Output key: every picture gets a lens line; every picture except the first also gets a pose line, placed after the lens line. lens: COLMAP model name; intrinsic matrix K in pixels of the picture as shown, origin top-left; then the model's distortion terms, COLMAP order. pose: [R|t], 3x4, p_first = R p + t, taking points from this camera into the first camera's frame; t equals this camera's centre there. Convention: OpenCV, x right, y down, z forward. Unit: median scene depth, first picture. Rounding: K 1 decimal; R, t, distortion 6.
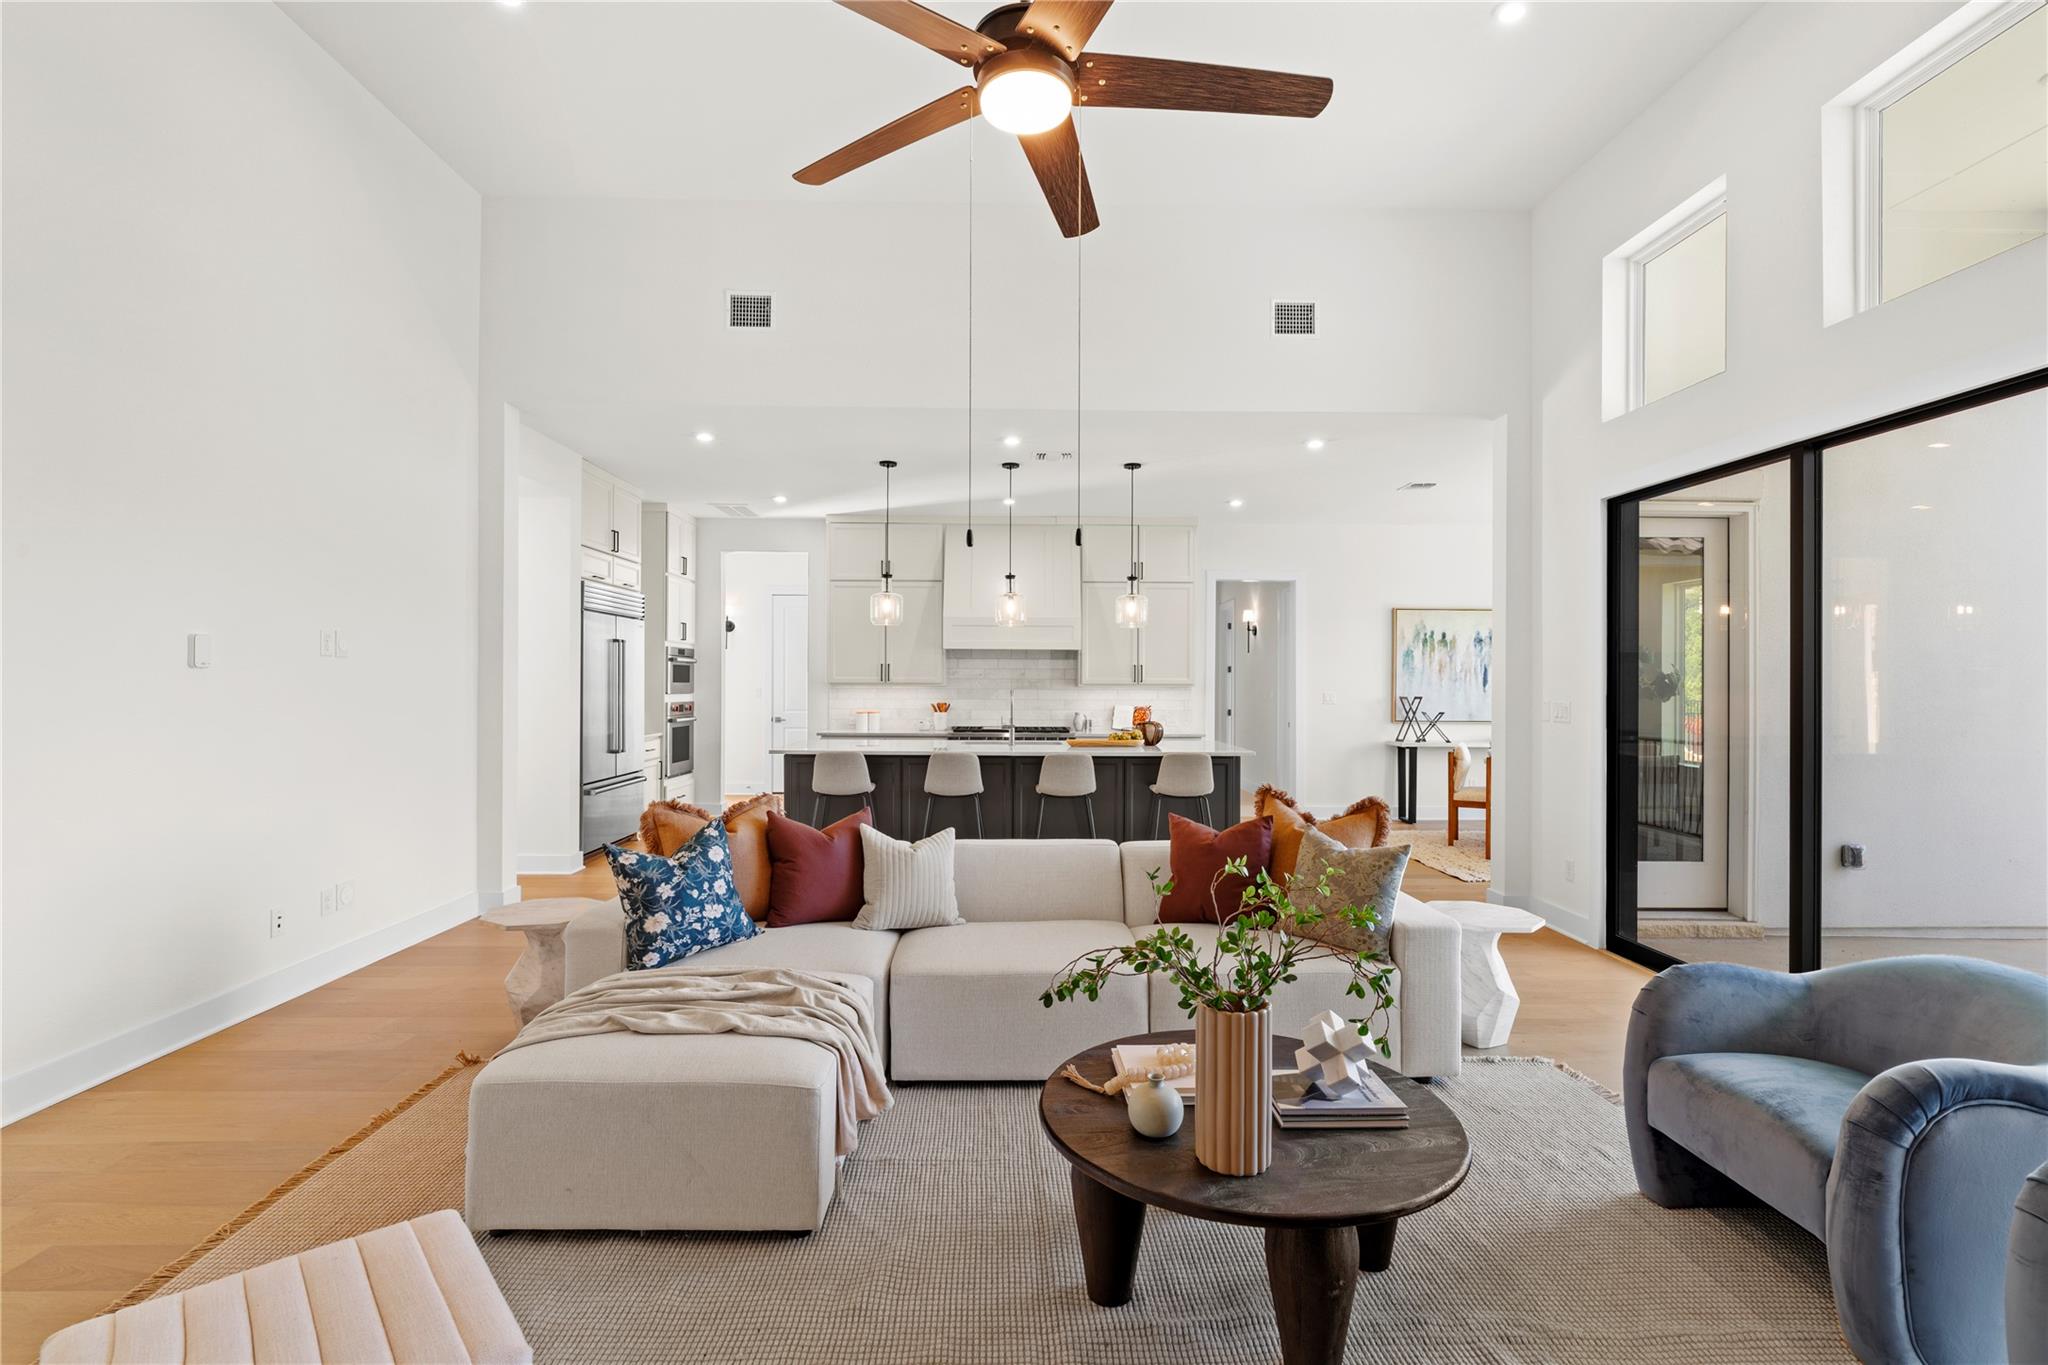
lens RADIAL K [[971.7, 0, 1024.0], [0, 971.7, 676.0], [0, 0, 1]] dist [-0.016797, -0.000122]
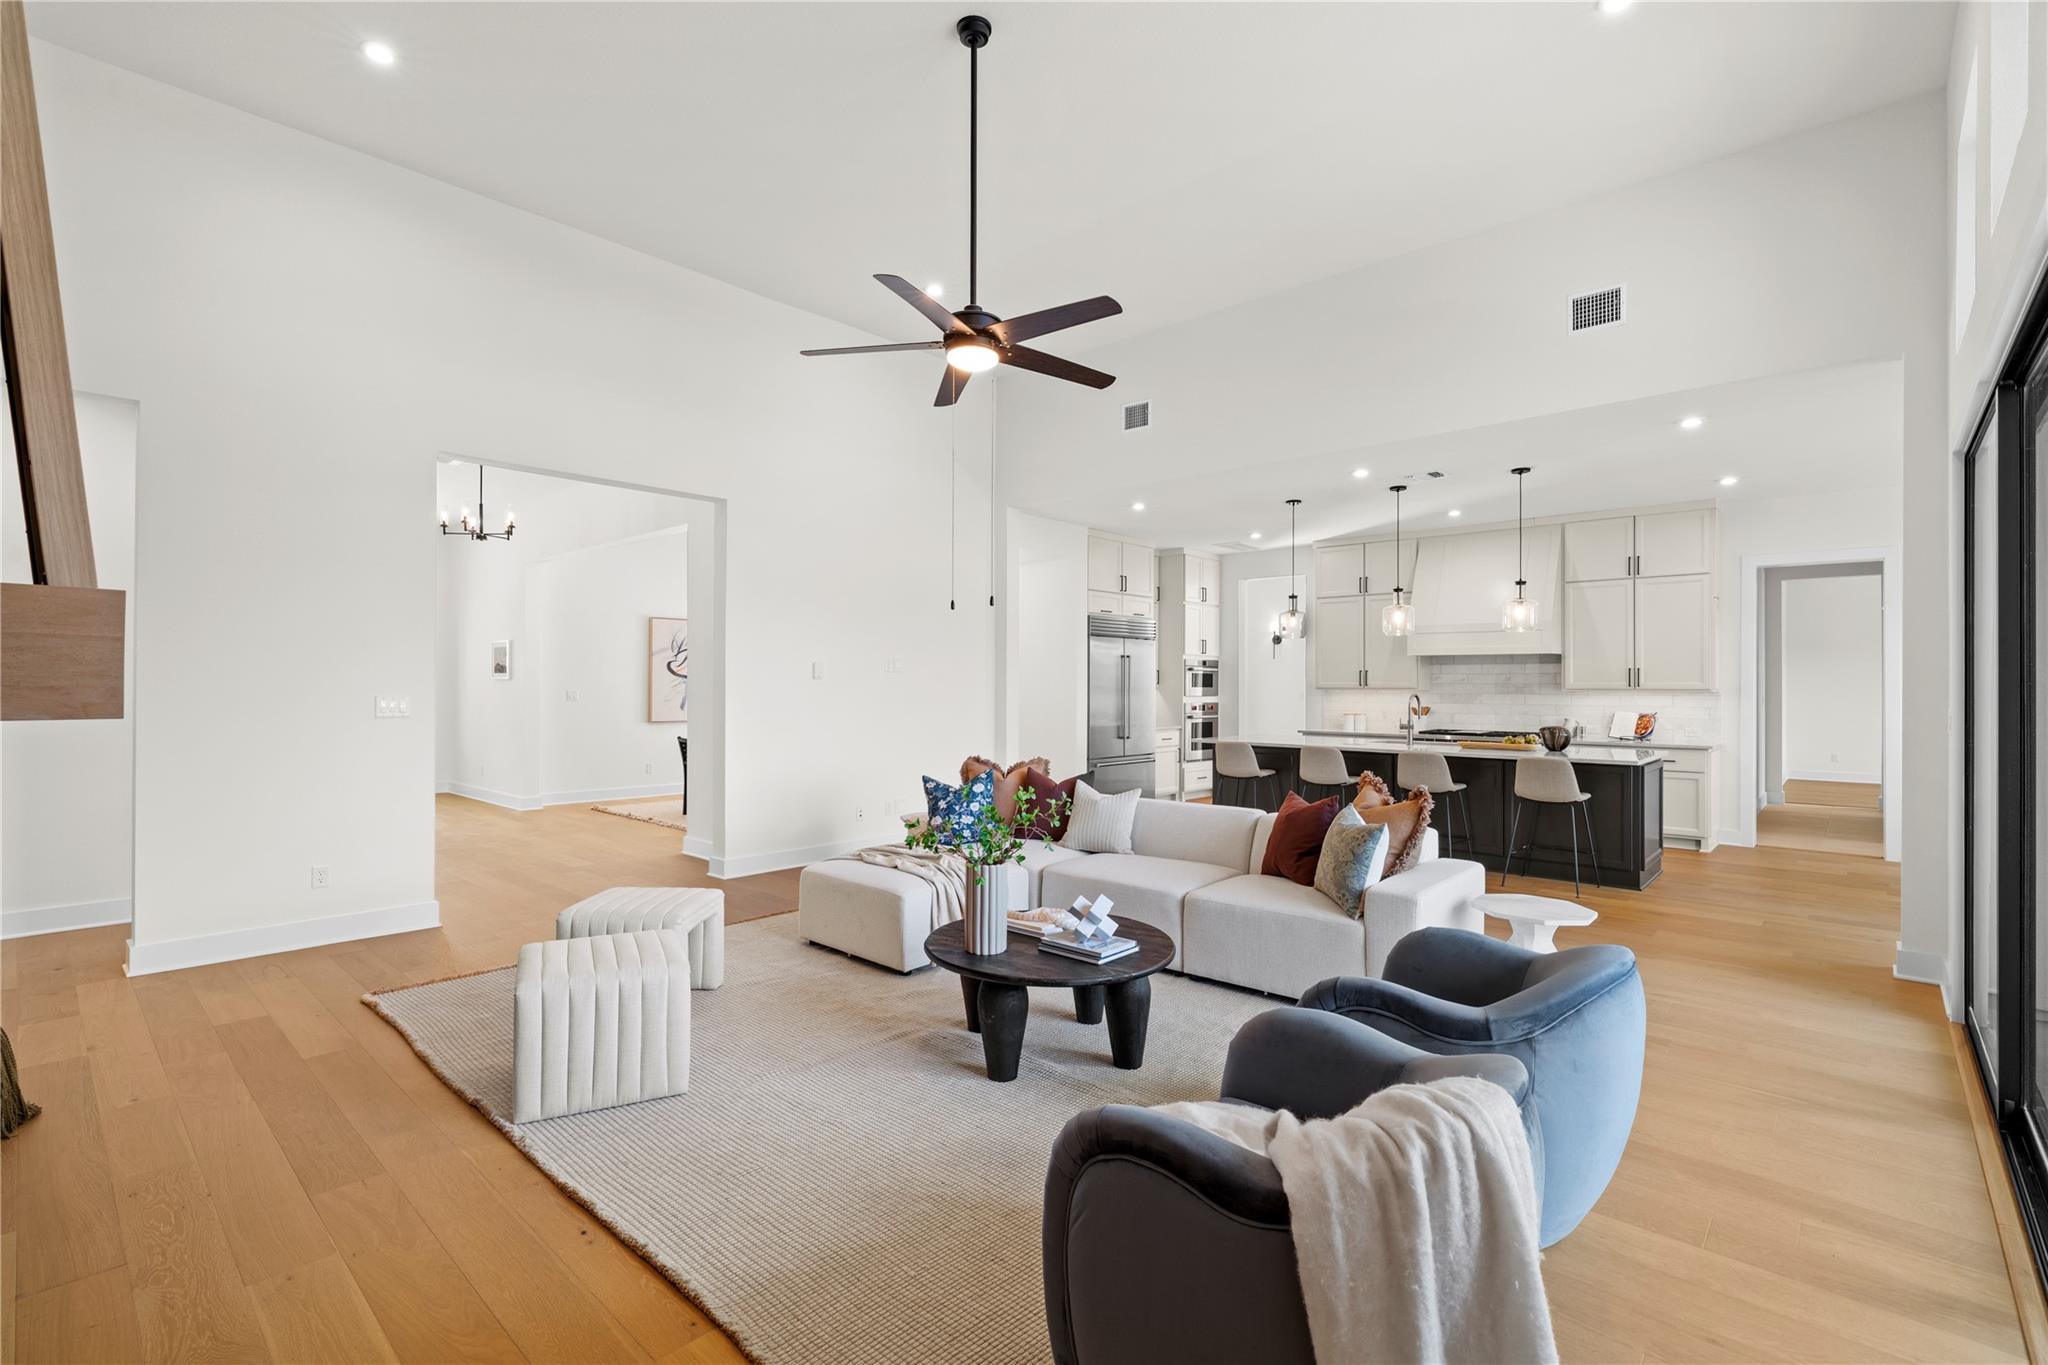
lens RADIAL K [[943.0, 0, 1027.0], [0, 943.0, 689.6], [0, 0, 1]] dist [-0.000683, 0.000371]
pose [[0.723977, 0.000987, -0.689824, 0.323711], [0.004400, 0.999972, 0.006049, 0.001230], [0.689811, -0.007414, 0.723952, -0.046702]]
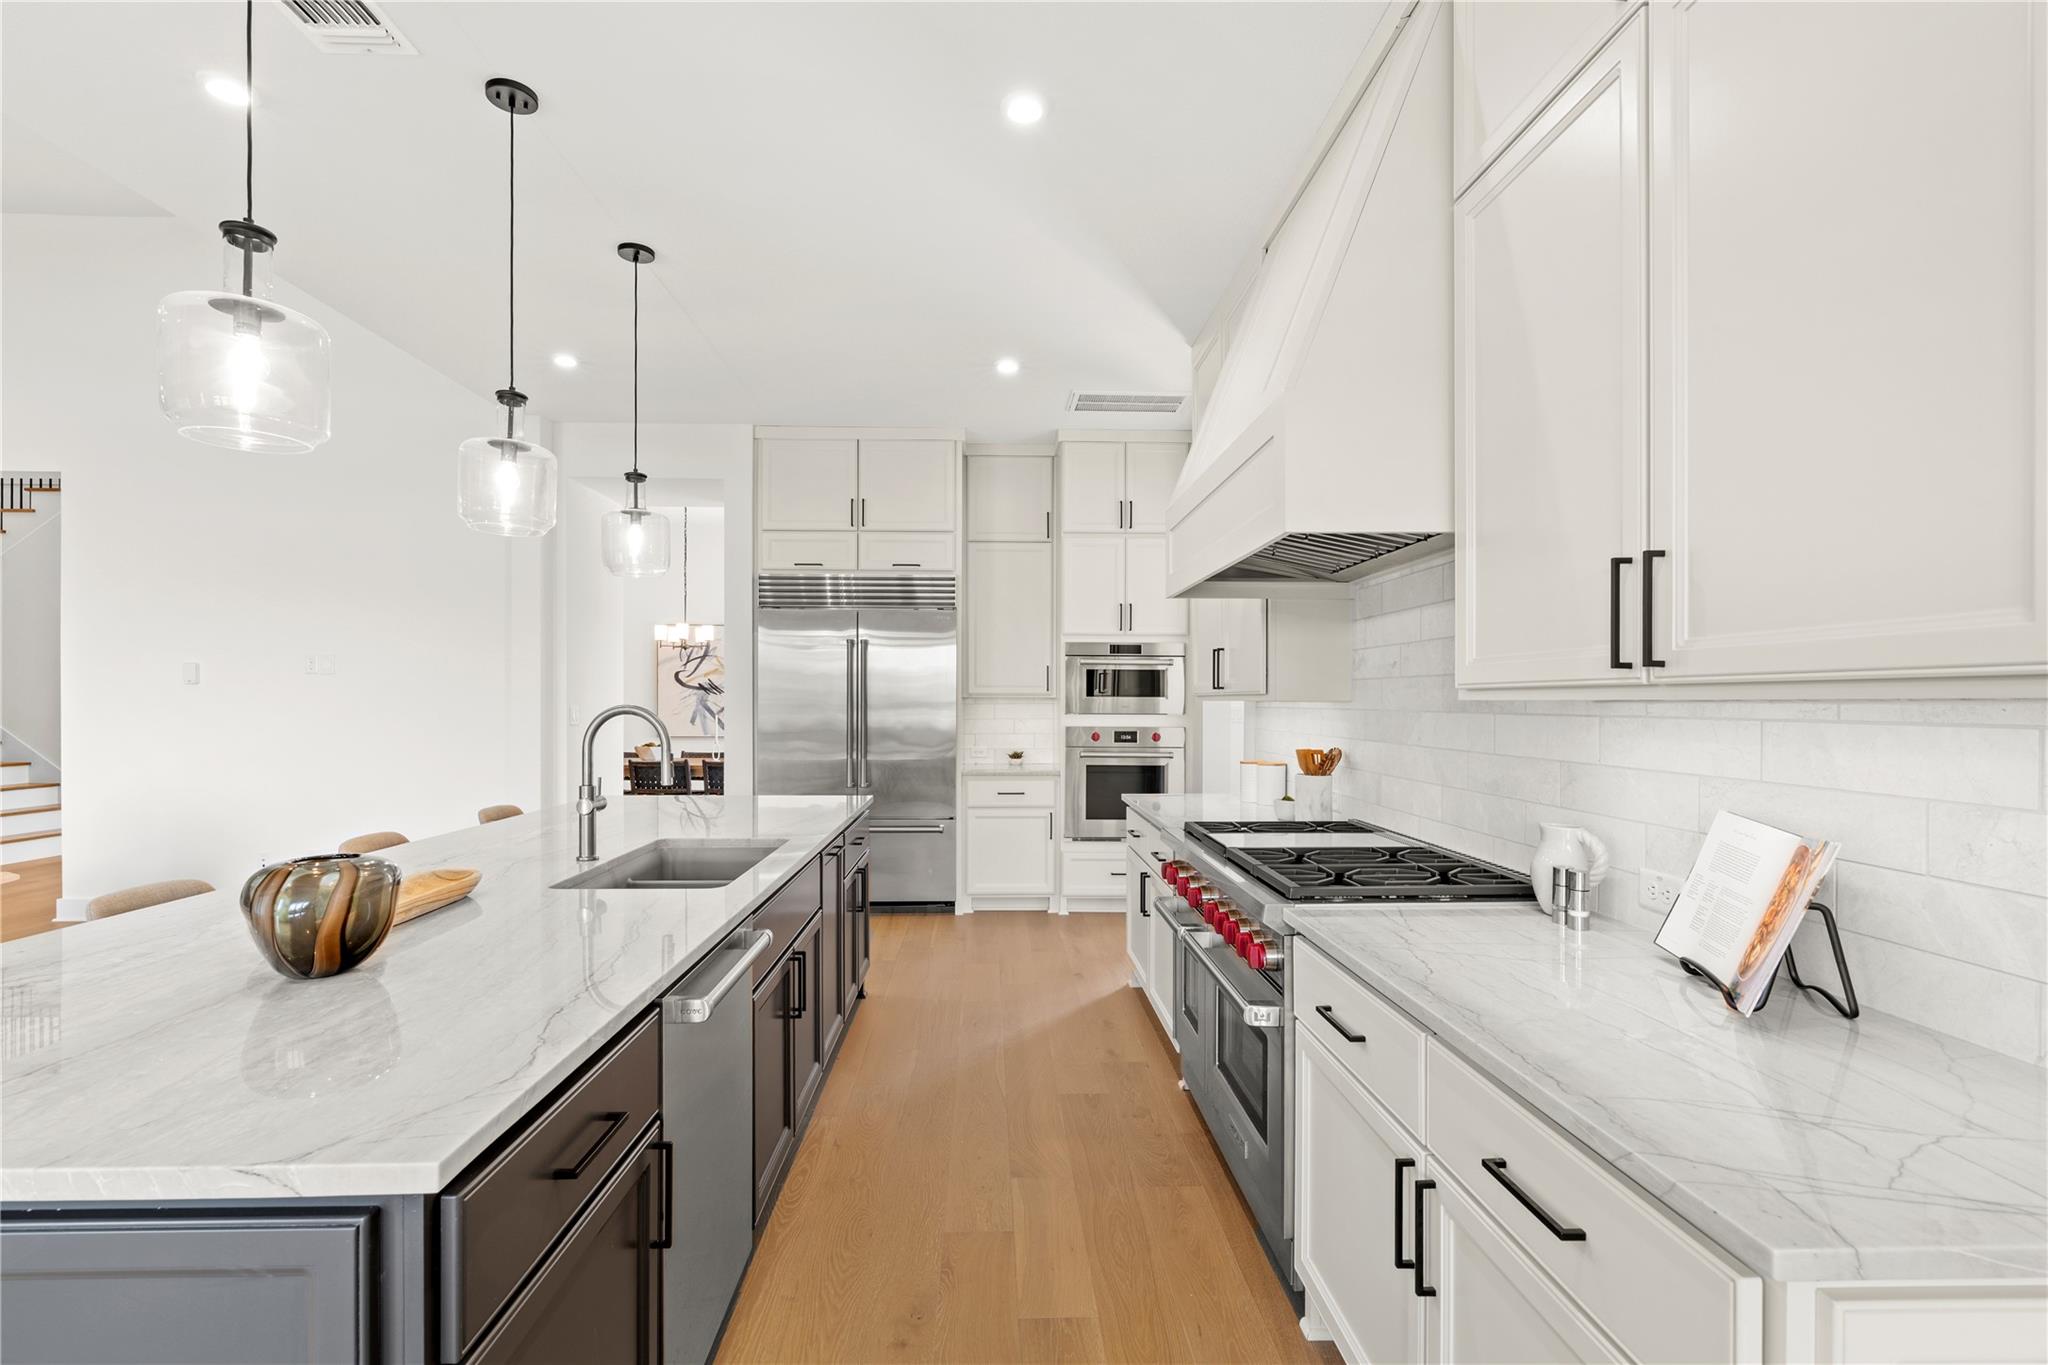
lens RADIAL K [[943.0, 0, 1026.3], [0, 943.0, 691.5], [0, 0, 1]] dist [-0.000683, 0.000371]
pose [[0.014261, -0.014696, -0.999790, 0.268678], [0.005438, 0.999878, -0.014620, 0.012894], [0.999884, -0.005229, 0.014339, 0.950643]]
